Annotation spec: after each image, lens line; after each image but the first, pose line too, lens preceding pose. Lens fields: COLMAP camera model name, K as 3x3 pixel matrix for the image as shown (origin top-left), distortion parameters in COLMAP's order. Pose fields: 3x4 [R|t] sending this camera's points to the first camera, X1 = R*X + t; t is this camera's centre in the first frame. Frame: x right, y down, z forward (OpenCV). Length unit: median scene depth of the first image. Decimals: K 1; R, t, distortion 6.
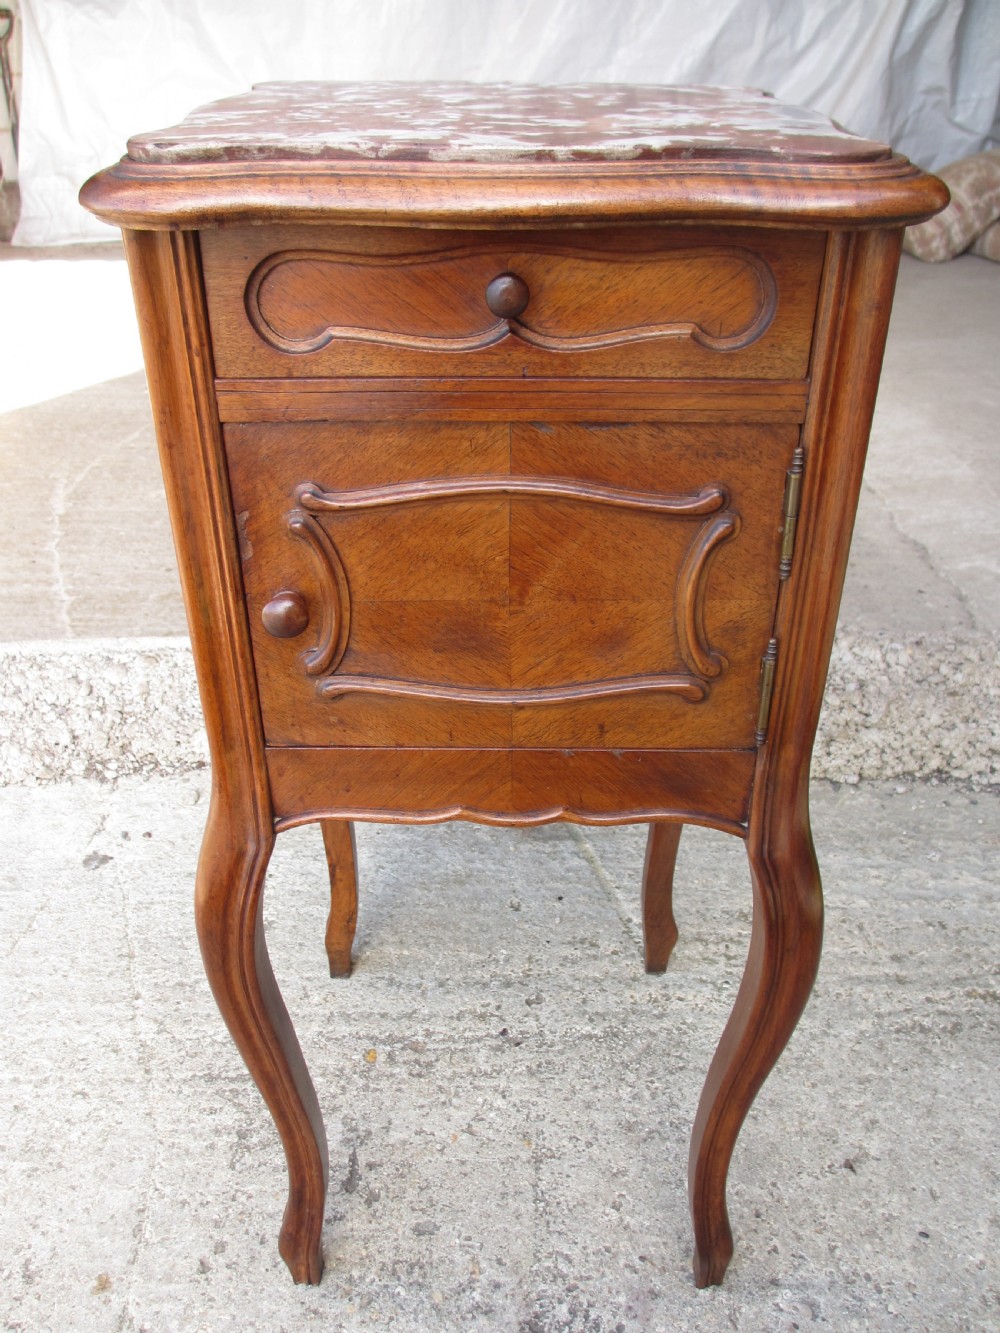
lens RADIAL K [[1112.7, 0, 495.8], [0, 1112.7, 674.2], [0, 0, 1]] dist [-0.040409, 0.010588]
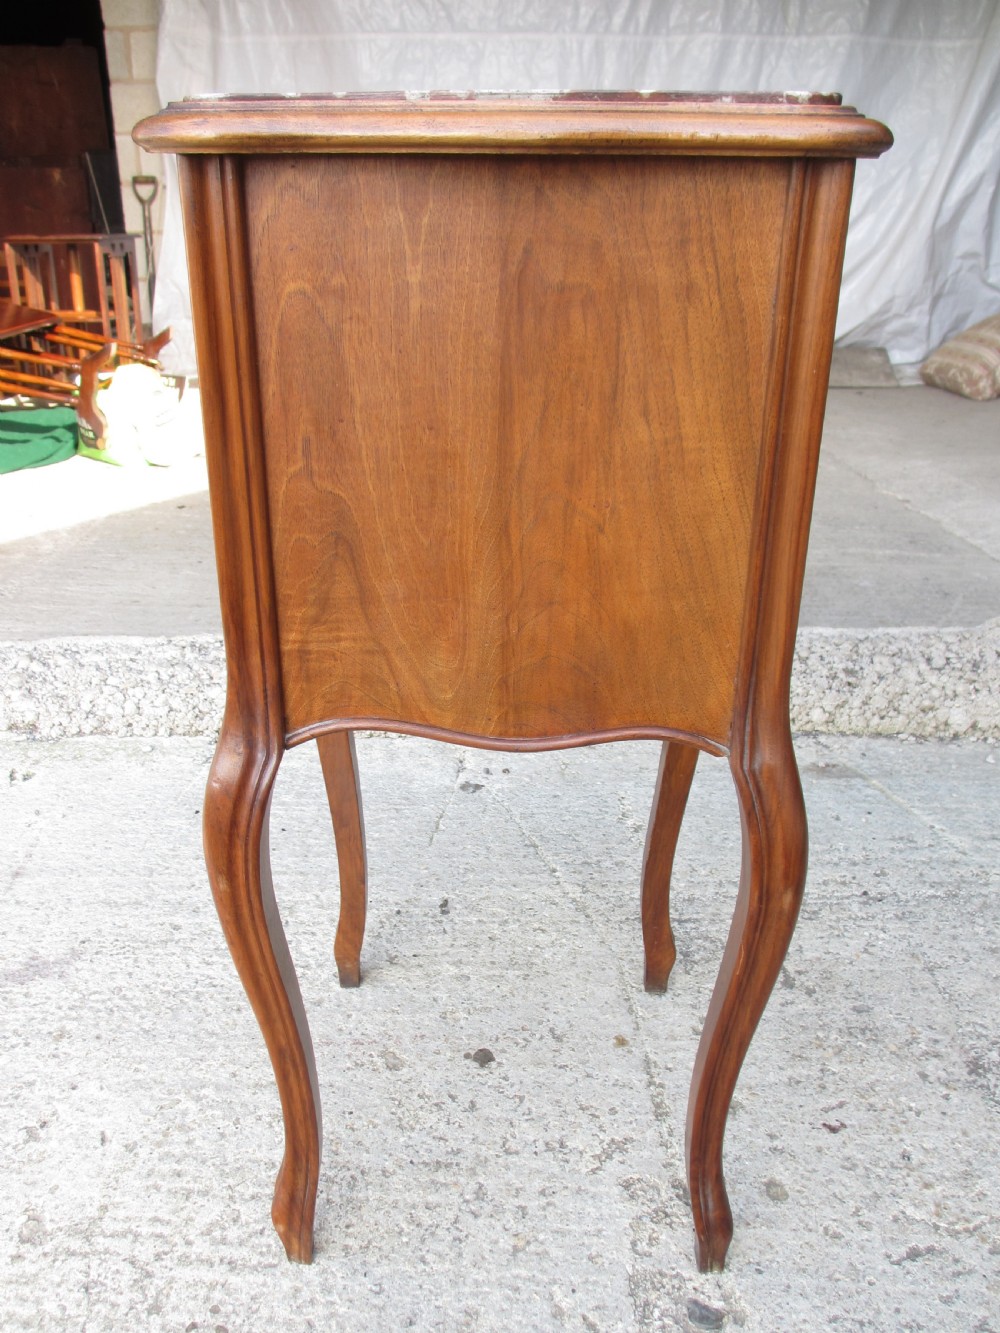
lens RADIAL K [[1112.7, 0, 493.8], [0, 1112.7, 671.5], [0, 0, 1]] dist [-0.040409, 0.010588]
pose [[0.999938, 0.008310, 0.007411, -0.424994], [-0.007139, 0.989255, -0.146029, 0.269105], [-0.008545, 0.145967, 0.989253, -0.246851]]
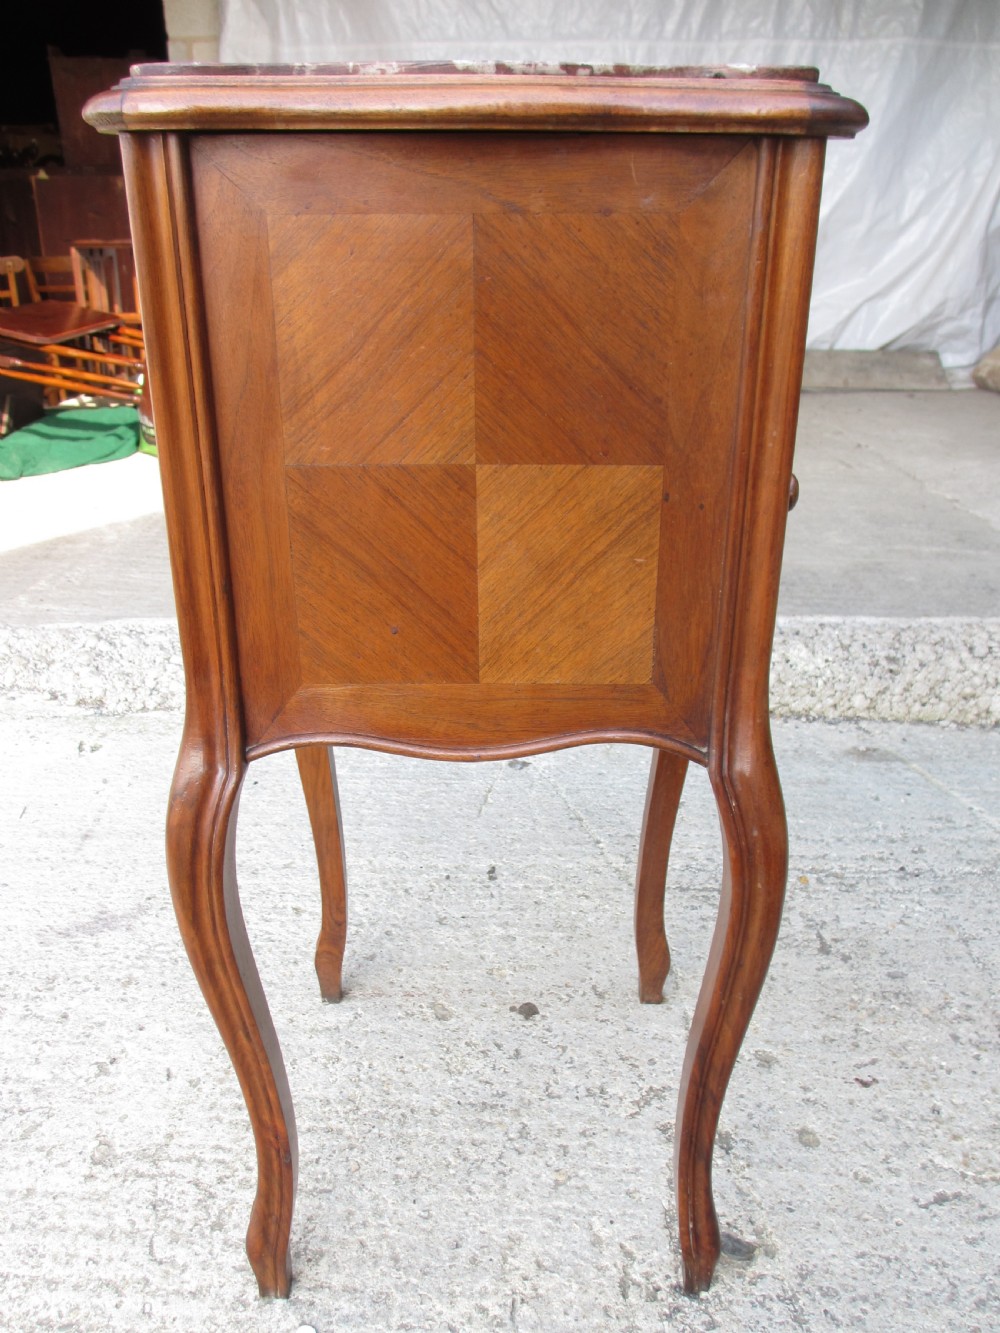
lens RADIAL K [[1112.7, 0, 494.6], [0, 1112.7, 669.7], [0, 0, 1]] dist [-0.040409, 0.010588]
pose [[0.999230, 0.019317, -0.034144, -0.426176], [-0.024325, 0.987931, -0.152975, 0.311411], [0.030777, 0.153688, 0.987640, -0.290447]]
